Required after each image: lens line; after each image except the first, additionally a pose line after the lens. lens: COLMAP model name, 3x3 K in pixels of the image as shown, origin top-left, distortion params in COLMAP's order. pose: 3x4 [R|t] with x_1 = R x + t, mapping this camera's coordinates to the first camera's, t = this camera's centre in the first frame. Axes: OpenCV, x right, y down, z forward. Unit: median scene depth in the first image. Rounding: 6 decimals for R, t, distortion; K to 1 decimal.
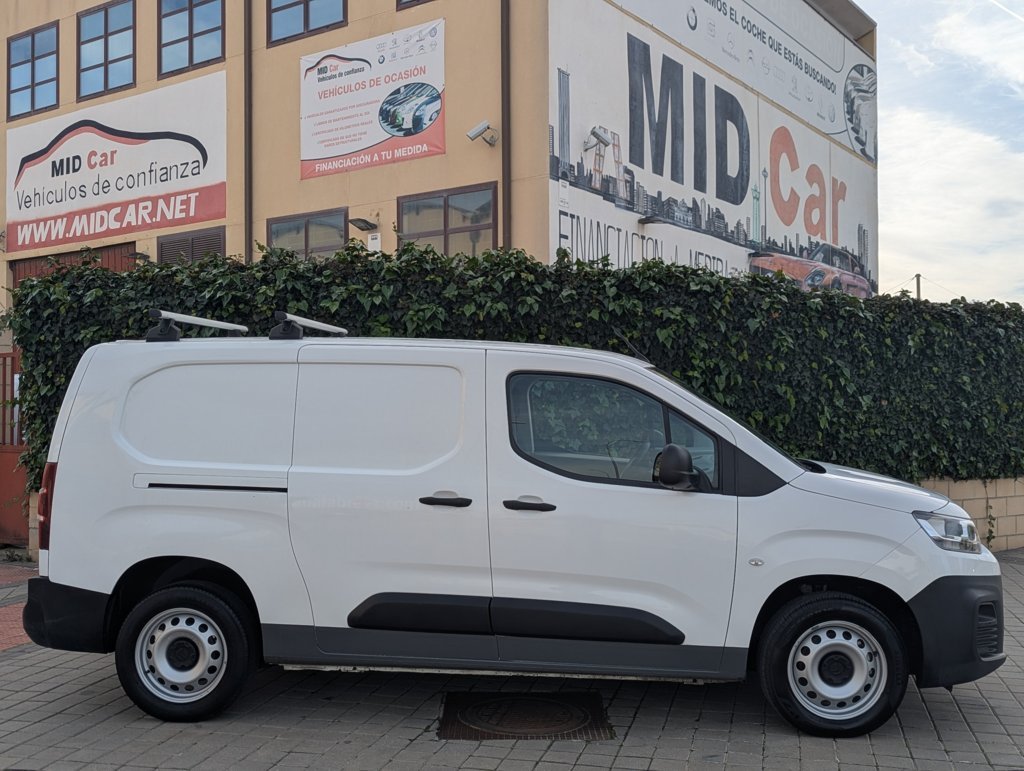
lens RADIAL K [[1097.9, 0, 514.0], [0, 1097.9, 413.5], [0, 0, 1]] dist [0.062791, -0.073461]
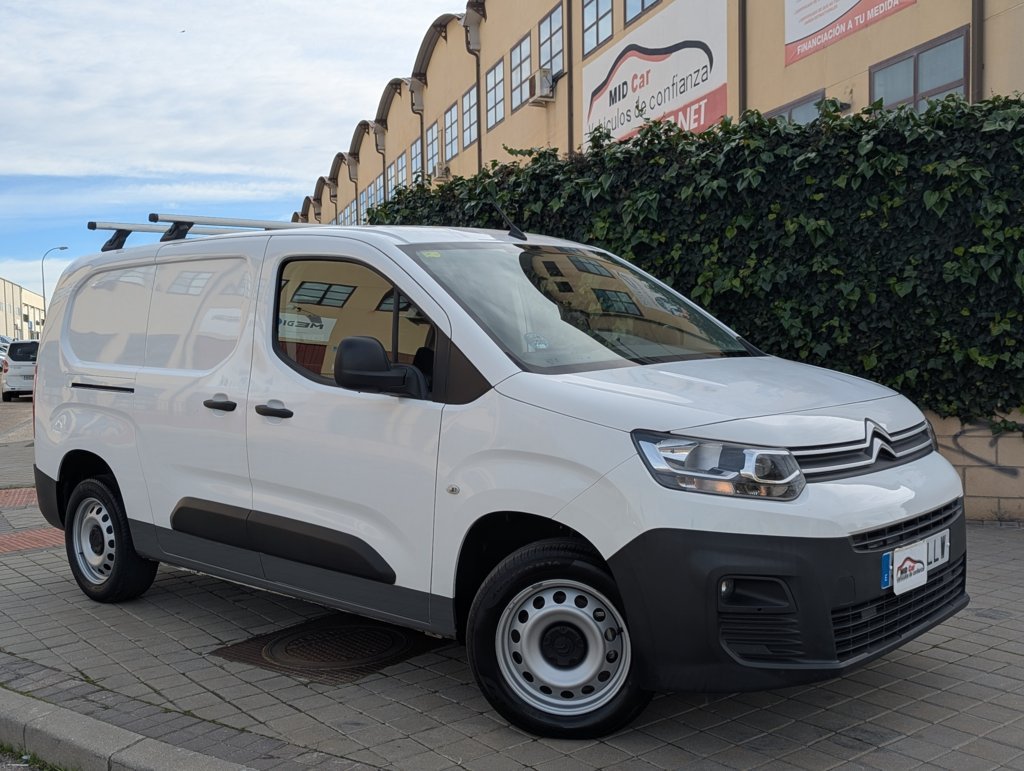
lens RADIAL K [[1097.9, 0, 514.0], [0, 1097.9, 413.5], [0, 0, 1]] dist [0.062791, -0.073461]
pose [[0.775887, 0.023424, -0.630437, 0.387481], [0.022823, 0.997614, 0.065155, 0.017505], [0.630459, -0.064941, 0.773501, 0.234097]]
